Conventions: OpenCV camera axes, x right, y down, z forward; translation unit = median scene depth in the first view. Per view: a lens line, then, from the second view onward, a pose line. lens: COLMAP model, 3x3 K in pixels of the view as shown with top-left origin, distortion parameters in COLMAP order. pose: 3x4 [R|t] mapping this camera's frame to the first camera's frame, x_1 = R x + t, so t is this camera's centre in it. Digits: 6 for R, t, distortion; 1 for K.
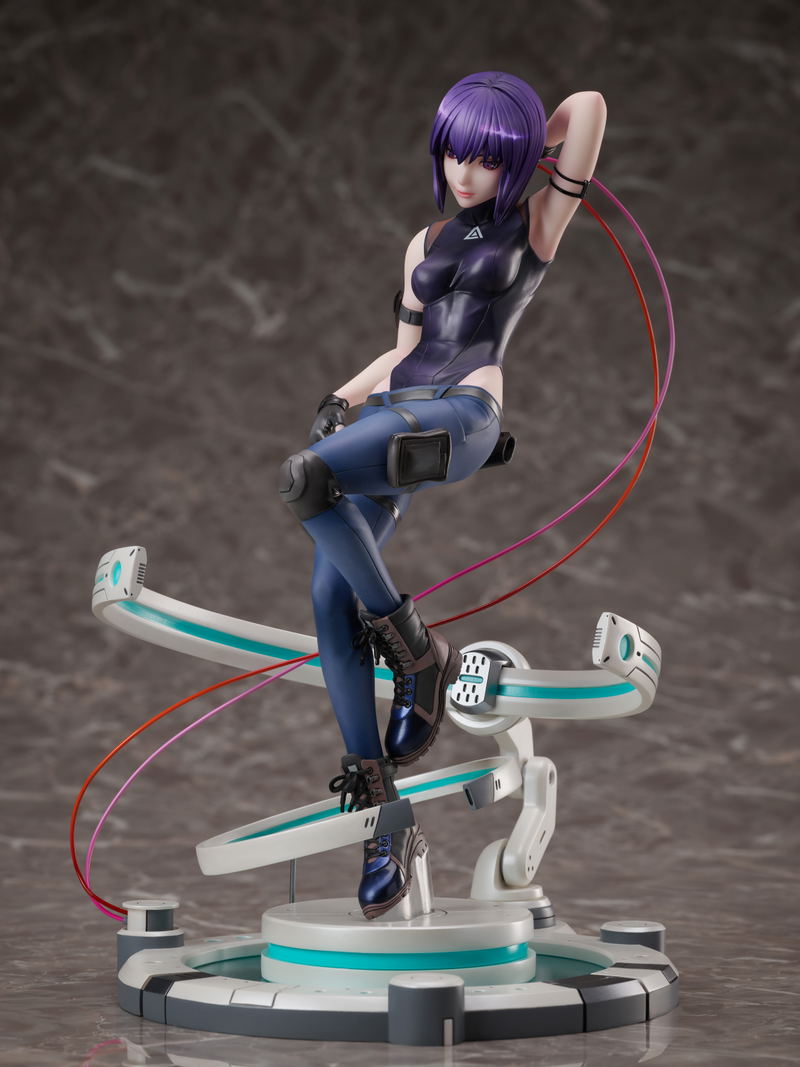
lens RADIAL K [[3550.6, 0, 391.9], [0, 3550.6, 528.6], [0, 0, 1]] dist [0.196937, -0.590715]
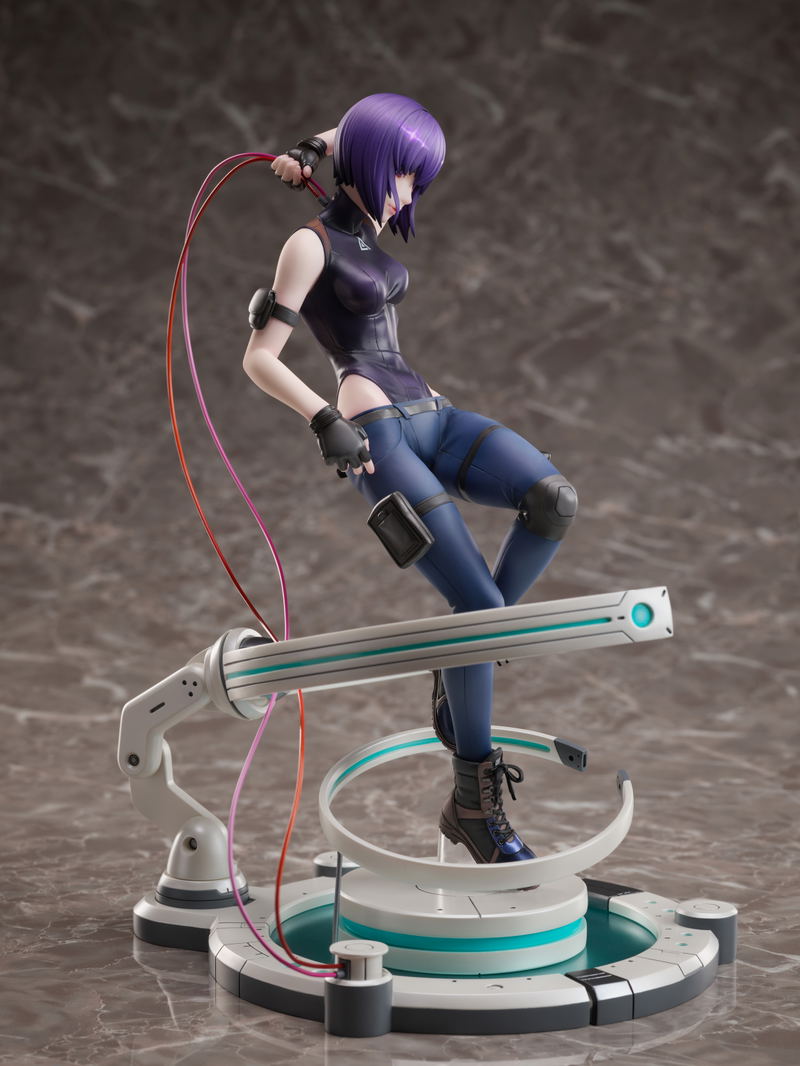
lens RADIAL K [[3547.3, 0, 391.9], [0, 3547.3, 528.1], [0, 0, 1]] dist [0.196937, -0.590715]
pose [[0.999992, 0.003660, -0.001419, 0.005325], [-0.003400, 0.988226, 0.152966, -0.111325], [0.001962, -0.152960, 0.988230, -0.033095]]
